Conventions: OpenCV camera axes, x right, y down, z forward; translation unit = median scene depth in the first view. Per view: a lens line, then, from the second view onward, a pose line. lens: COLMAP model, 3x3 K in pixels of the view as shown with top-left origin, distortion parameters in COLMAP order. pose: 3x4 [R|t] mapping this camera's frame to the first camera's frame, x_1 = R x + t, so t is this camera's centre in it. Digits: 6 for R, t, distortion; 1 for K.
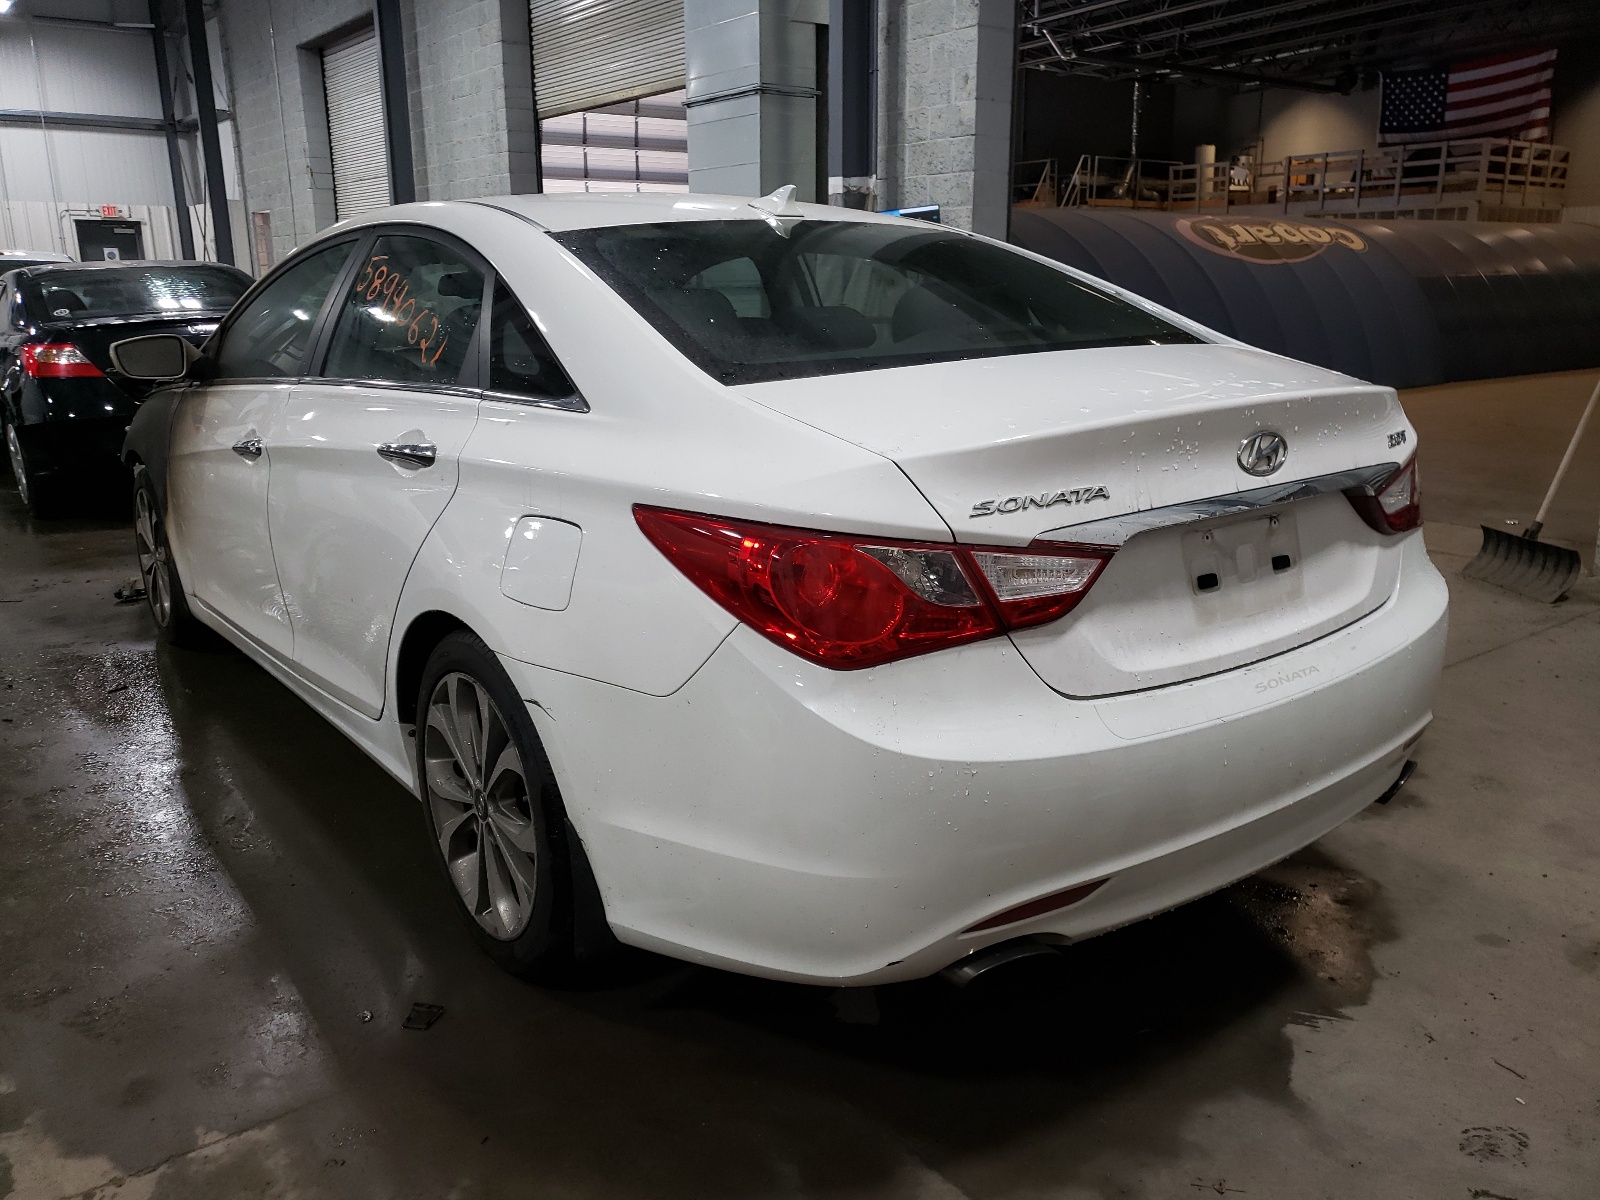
lens RADIAL K [[1273.1, 0, 800.0], [0, 1273.1, 600.0], [0, 0, 1]] dist [0.013195, -0.000255]
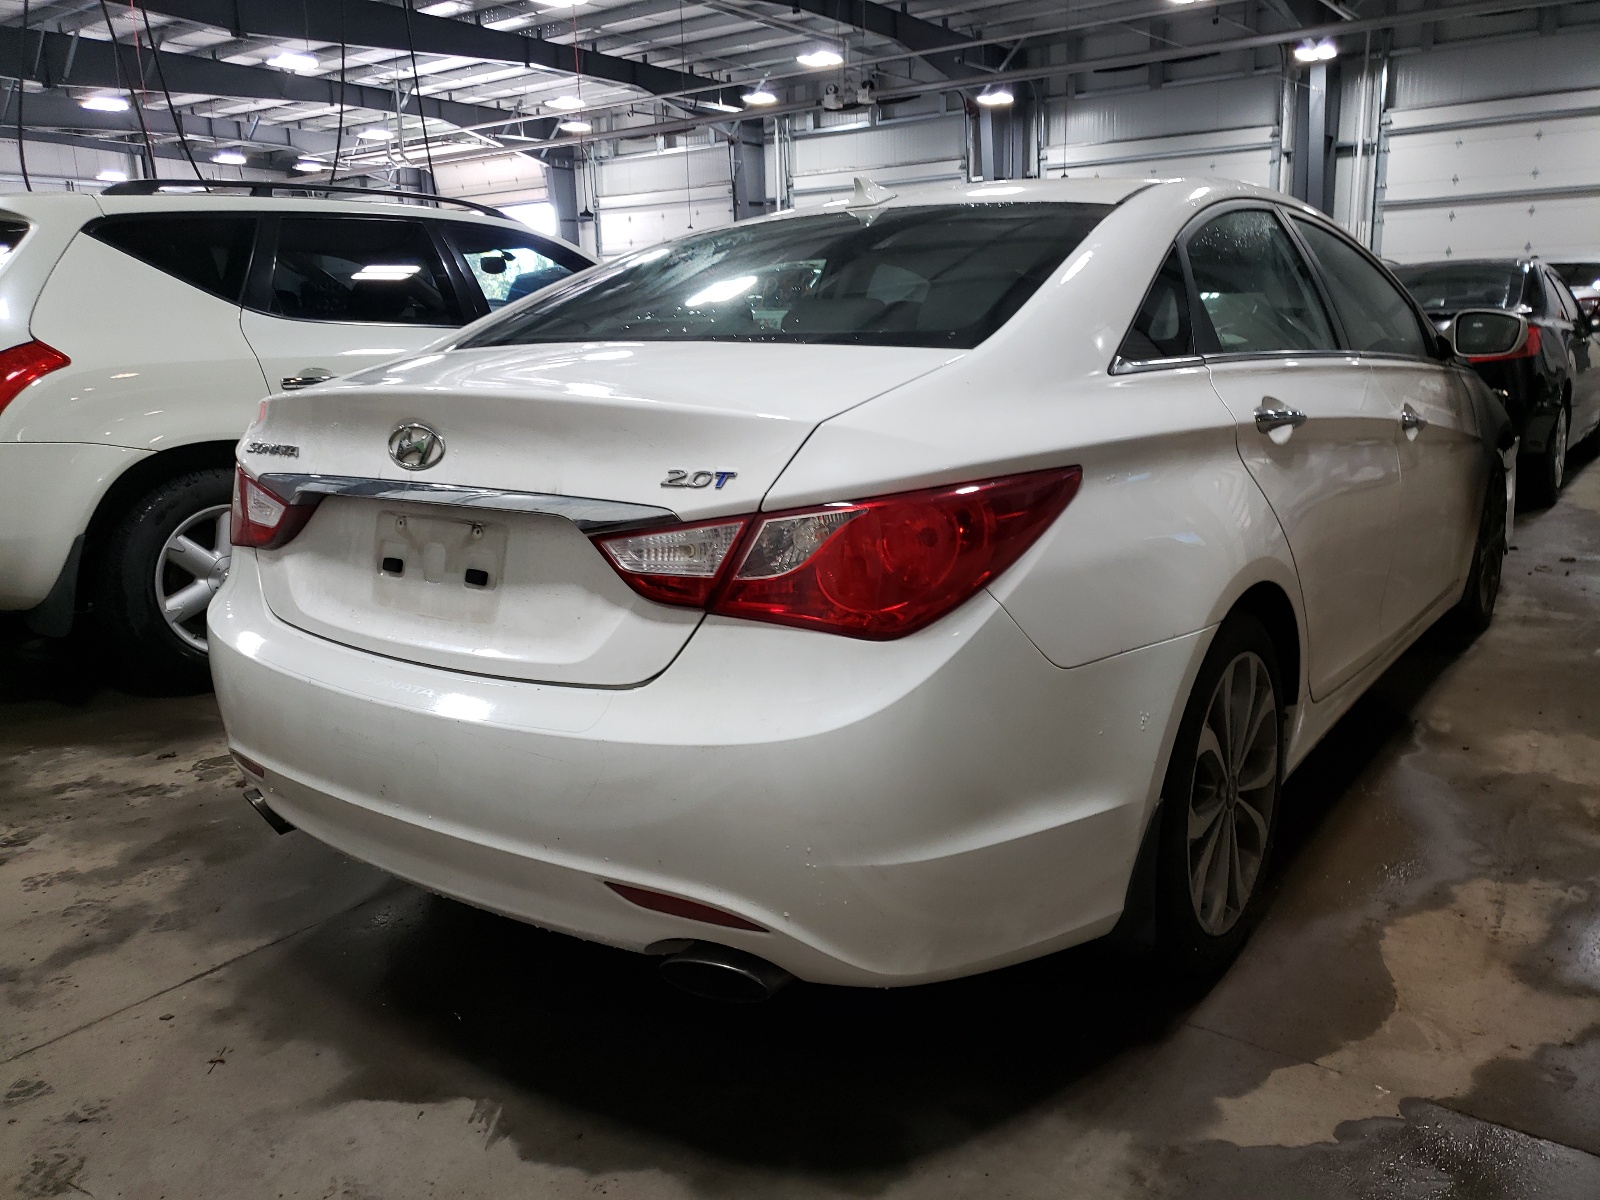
lens RADIAL K [[1241.8, 0, 800.0], [0, 1241.8, 600.0], [0, 0, 1]] dist [0.099982, -0.104393]
pose [[0.261461, 0.214096, -0.941170, 1.309294], [-0.215639, 0.963400, 0.159247, -0.209928], [0.940818, 0.161316, 0.298059, 0.982909]]
